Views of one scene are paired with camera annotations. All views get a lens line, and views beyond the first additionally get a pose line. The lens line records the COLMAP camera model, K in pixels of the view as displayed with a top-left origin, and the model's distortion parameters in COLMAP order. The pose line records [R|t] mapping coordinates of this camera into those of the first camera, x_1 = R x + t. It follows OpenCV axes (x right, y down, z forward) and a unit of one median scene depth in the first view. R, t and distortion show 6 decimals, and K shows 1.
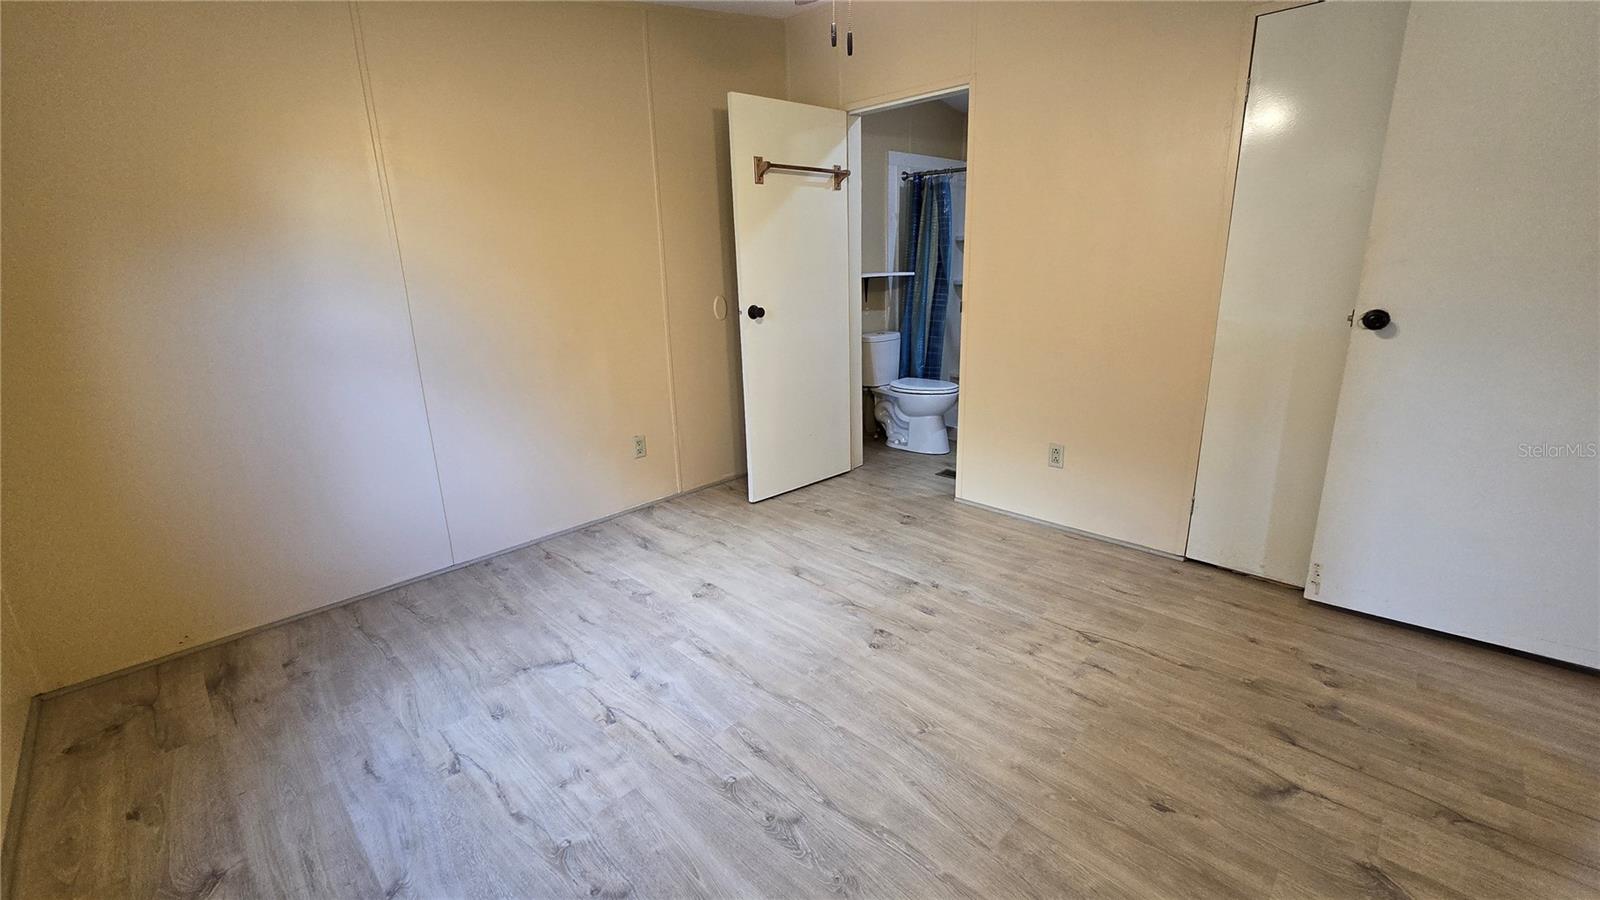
lens RADIAL K [[657.4, 0, 789.8], [0, 657.4, 449.5], [0, 0, 1]] dist [-0.003219, 0.000104]
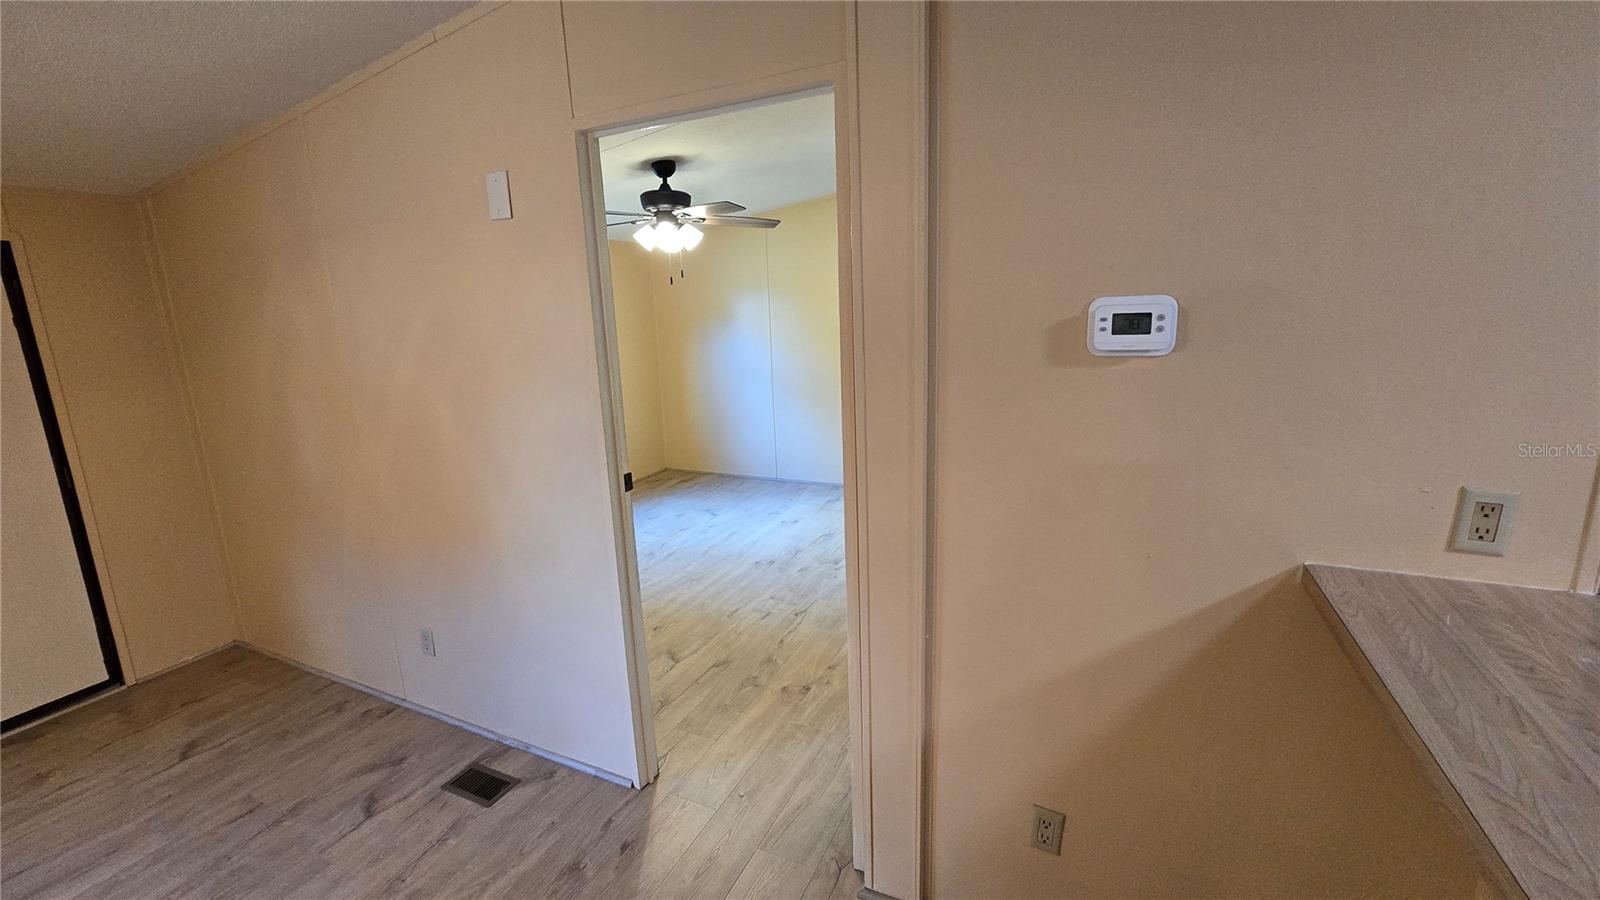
lens RADIAL K [[657.4, 0, 786.4], [0, 657.4, 450.6], [0, 0, 1]] dist [-0.003219, 0.000104]
pose [[0.306106, 0.223821, -0.925313, 1.664548], [-0.228186, 0.960886, 0.156939, -0.285008], [0.924246, 0.163103, 0.345205, 0.371237]]
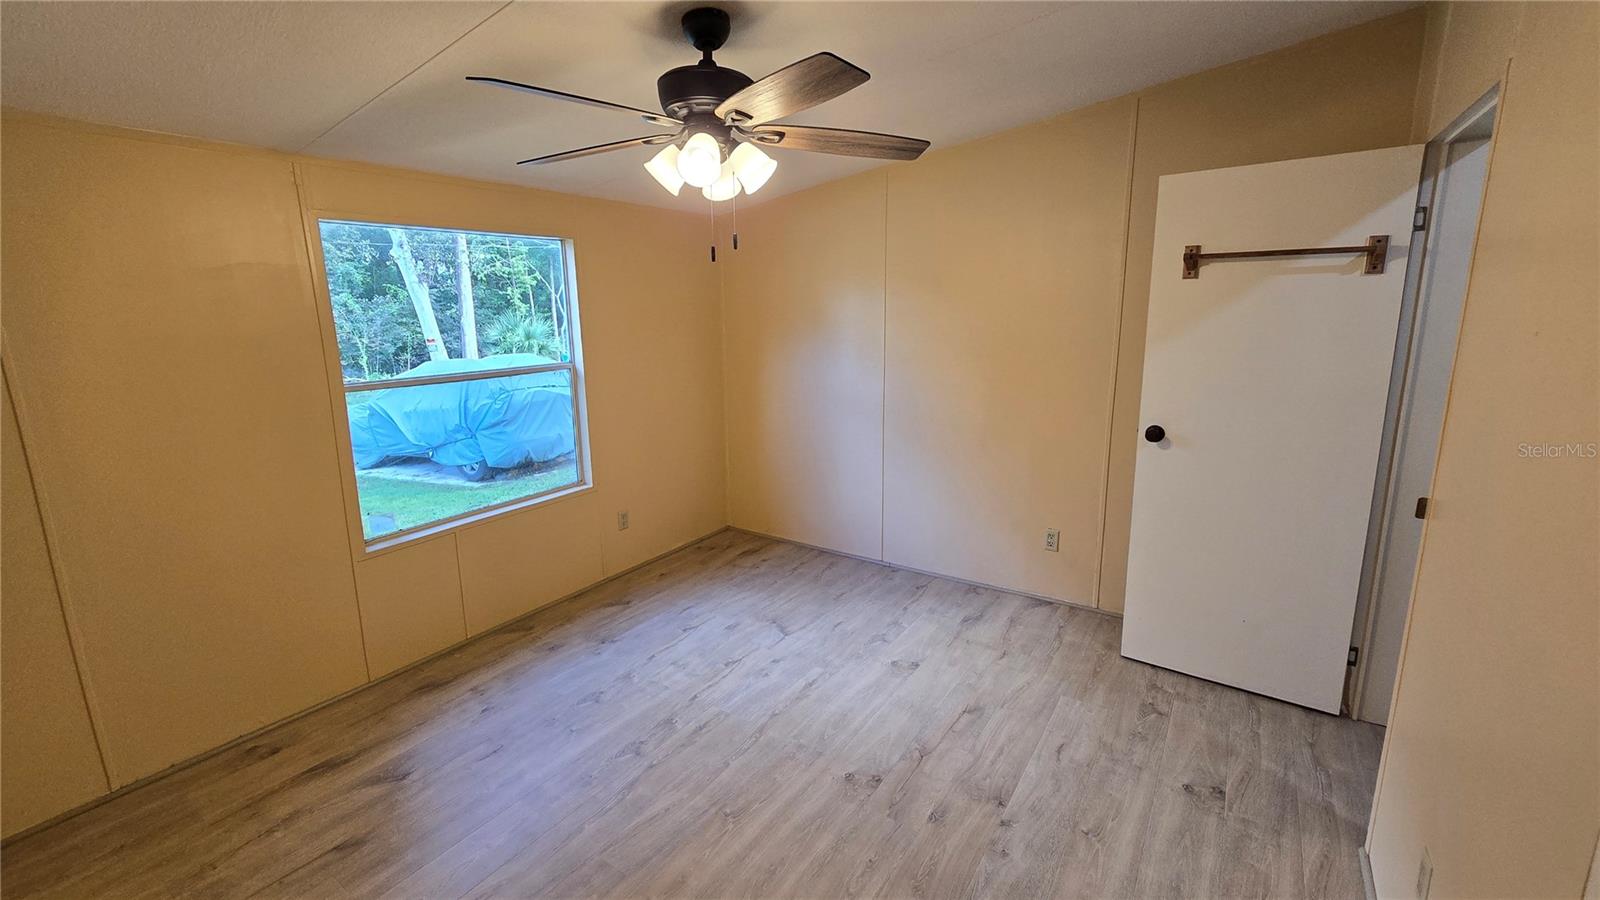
lens RADIAL K [[657.4, 0, 794.0], [0, 657.4, 448.4], [0, 0, 1]] dist [-0.003219, 0.000104]
pose [[0.173307, 0.230166, -0.957595, 0.892599], [-0.257061, 0.949176, 0.181619, -0.310289], [0.950728, 0.214684, 0.223665, 0.557105]]
